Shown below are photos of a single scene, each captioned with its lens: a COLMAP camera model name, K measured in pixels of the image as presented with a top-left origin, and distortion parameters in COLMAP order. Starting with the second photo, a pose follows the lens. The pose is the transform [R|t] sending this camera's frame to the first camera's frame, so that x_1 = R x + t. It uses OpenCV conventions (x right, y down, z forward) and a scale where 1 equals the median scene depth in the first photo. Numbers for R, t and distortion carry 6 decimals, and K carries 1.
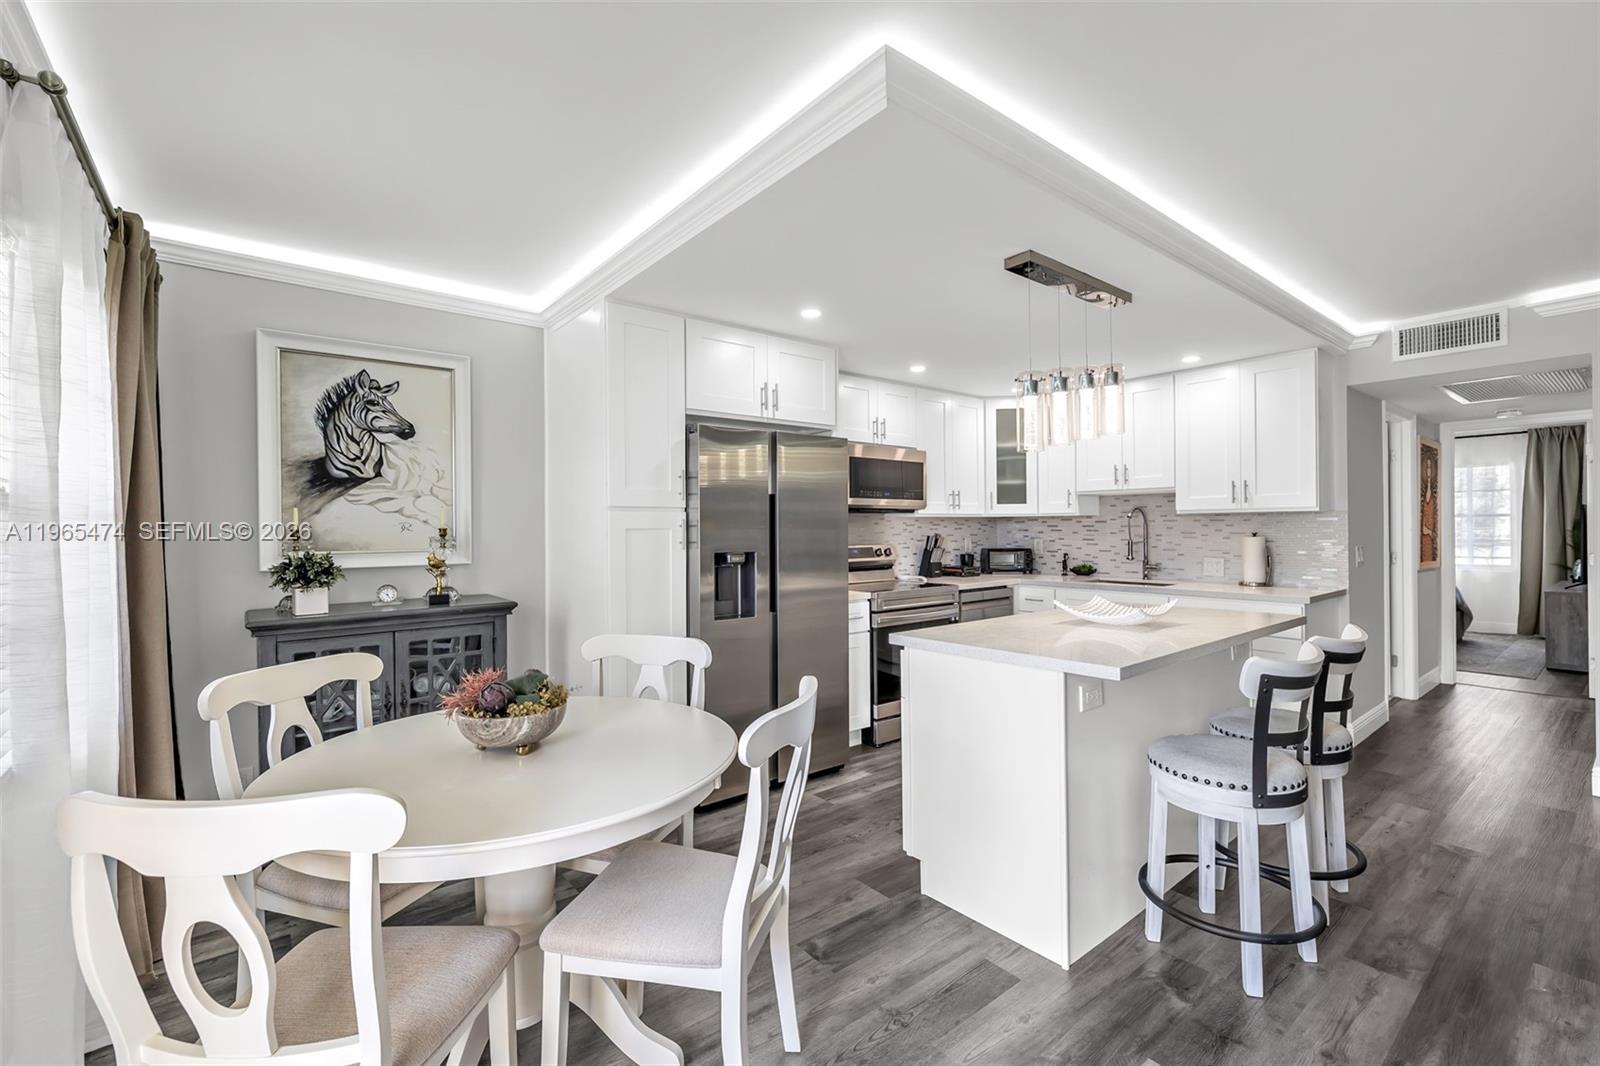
lens RADIAL K [[682.8, 0, 795.3], [0, 682.8, 527.2], [0, 0, 1]] dist [0.001456, 0.000279]
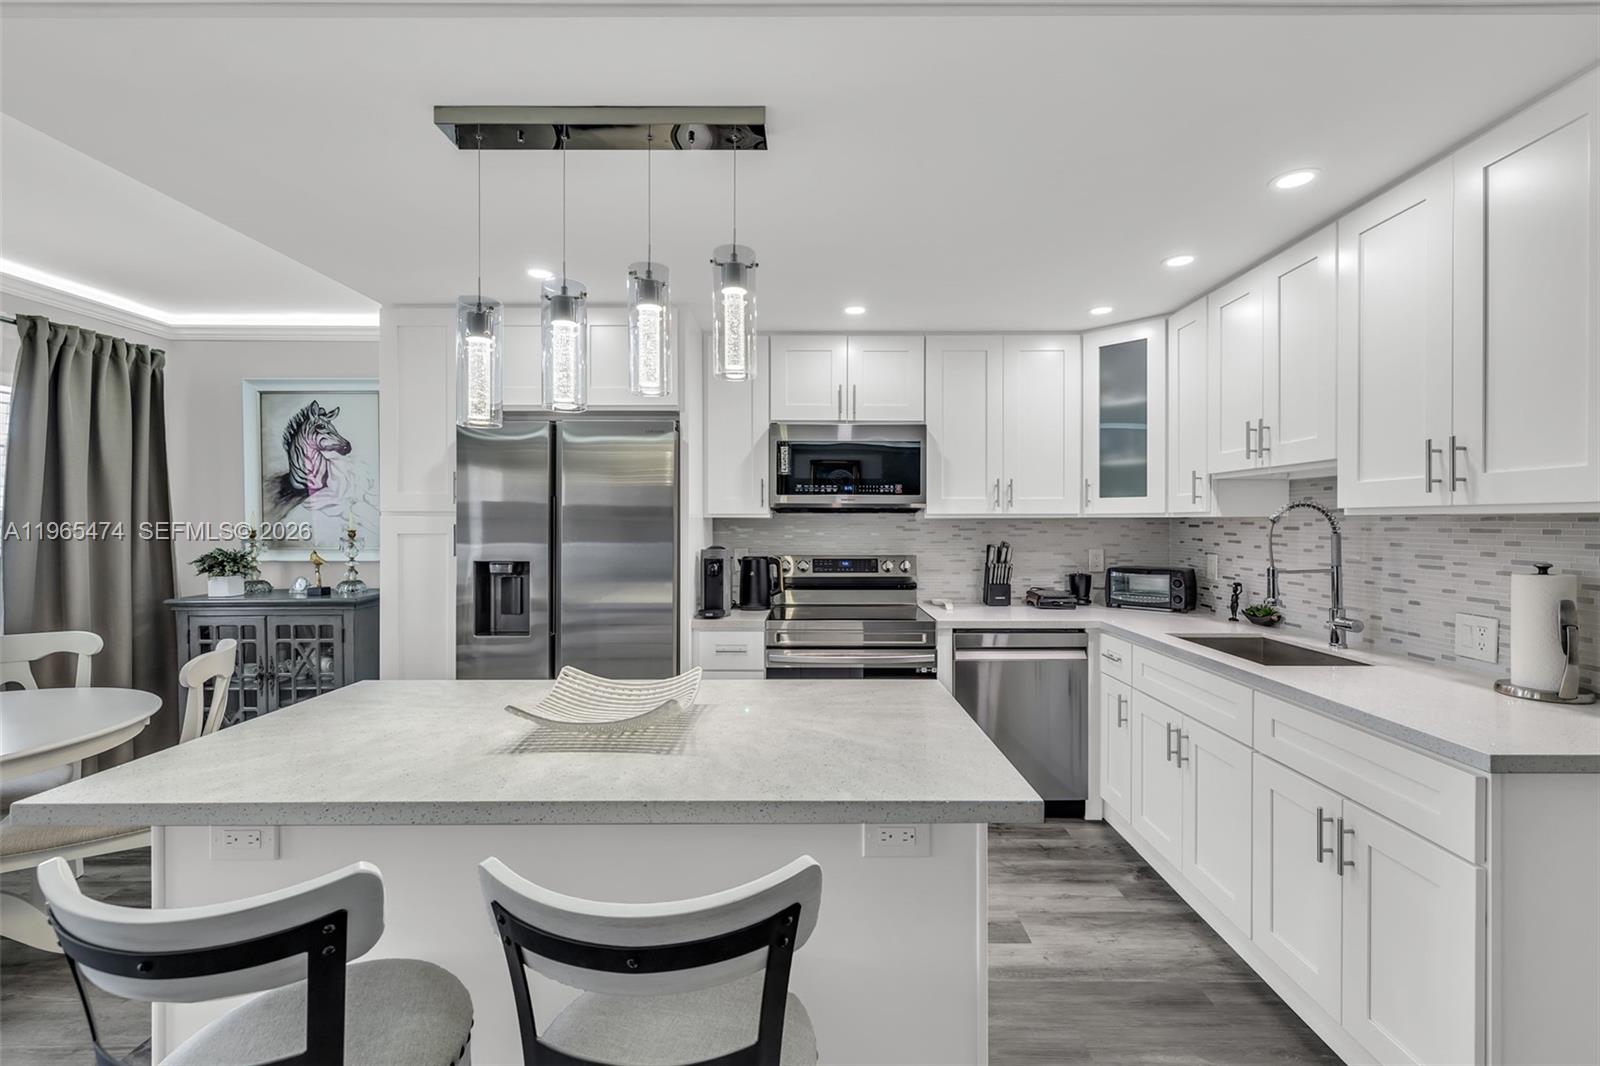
lens RADIAL K [[679.5, 0, 806.5], [0, 679.5, 527.0], [0, 0, 1]] dist [0.002166, 0.000369]
pose [[0.780091, 0.012266, -0.625546, 0.571030], [-0.005619, 0.999905, 0.012600, -0.015775], [0.625641, -0.006314, 0.780085, 0.410056]]
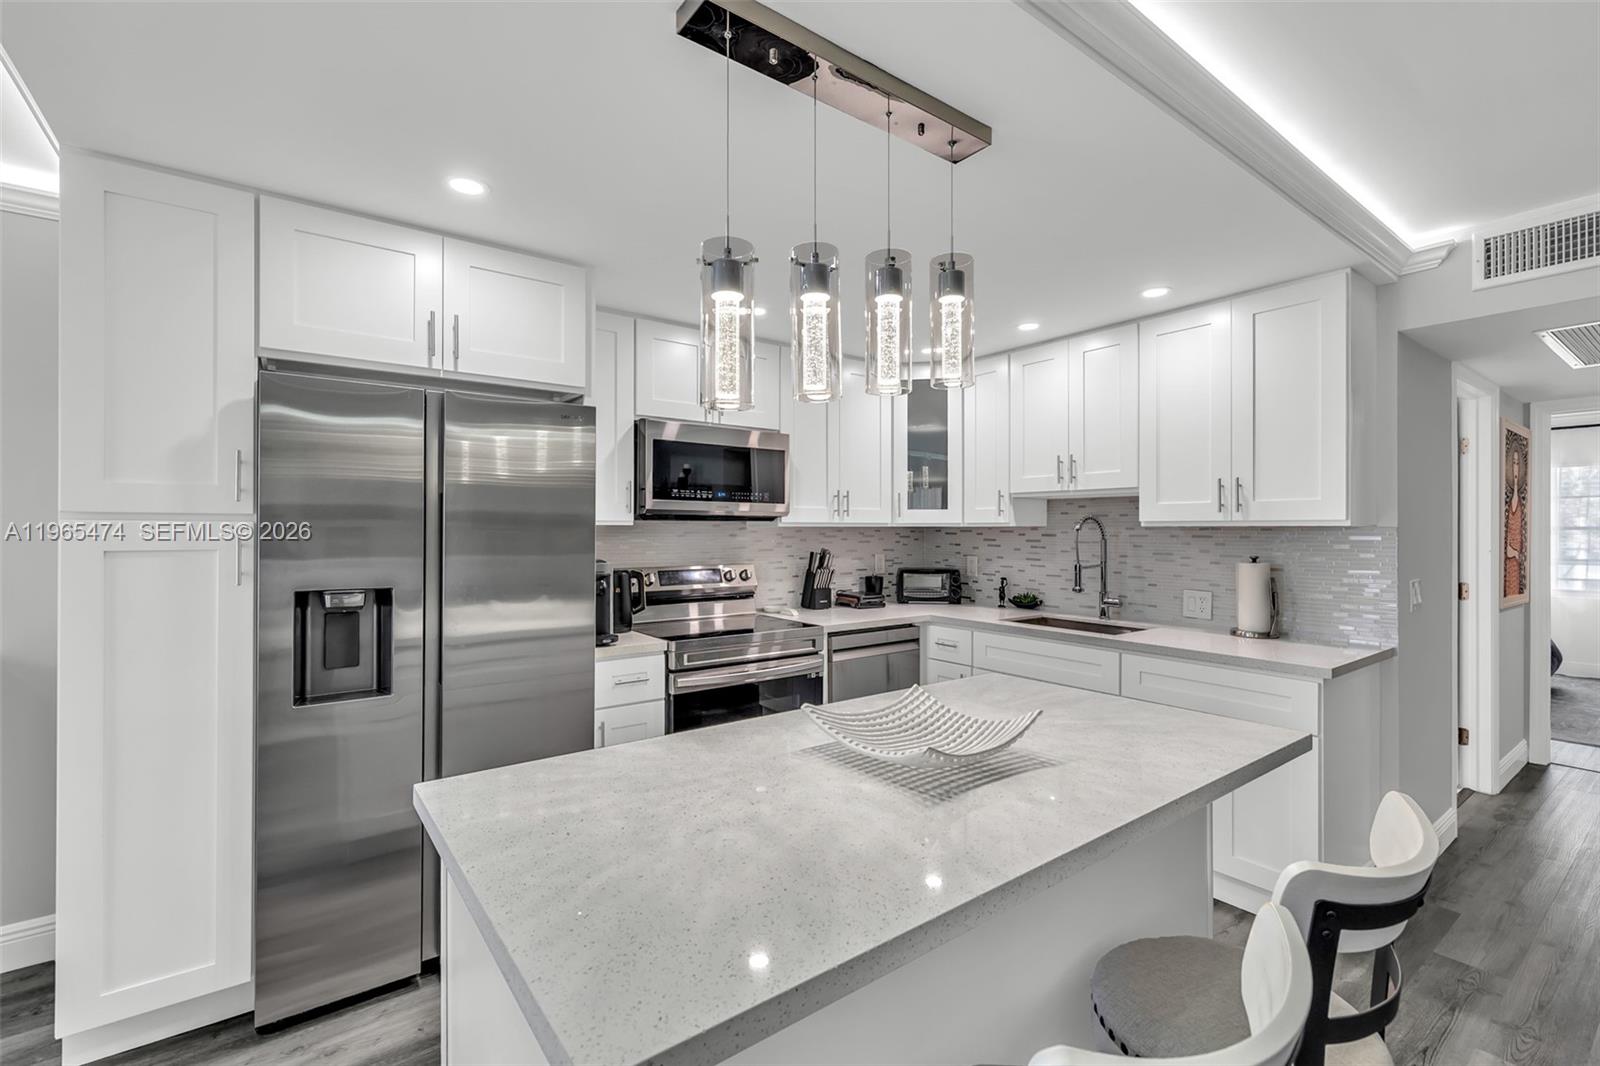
lens RADIAL K [[700.1, 0, 801.0], [0, 700.1, 528.1], [0, 0, 1]] dist [0.001794, 0.000209]
pose [[0.999558, 0.009304, -0.028225, 0.242268], [-0.009313, 0.999957, -0.000200, -0.015061], [0.028222, 0.000463, 0.999602, 0.295647]]
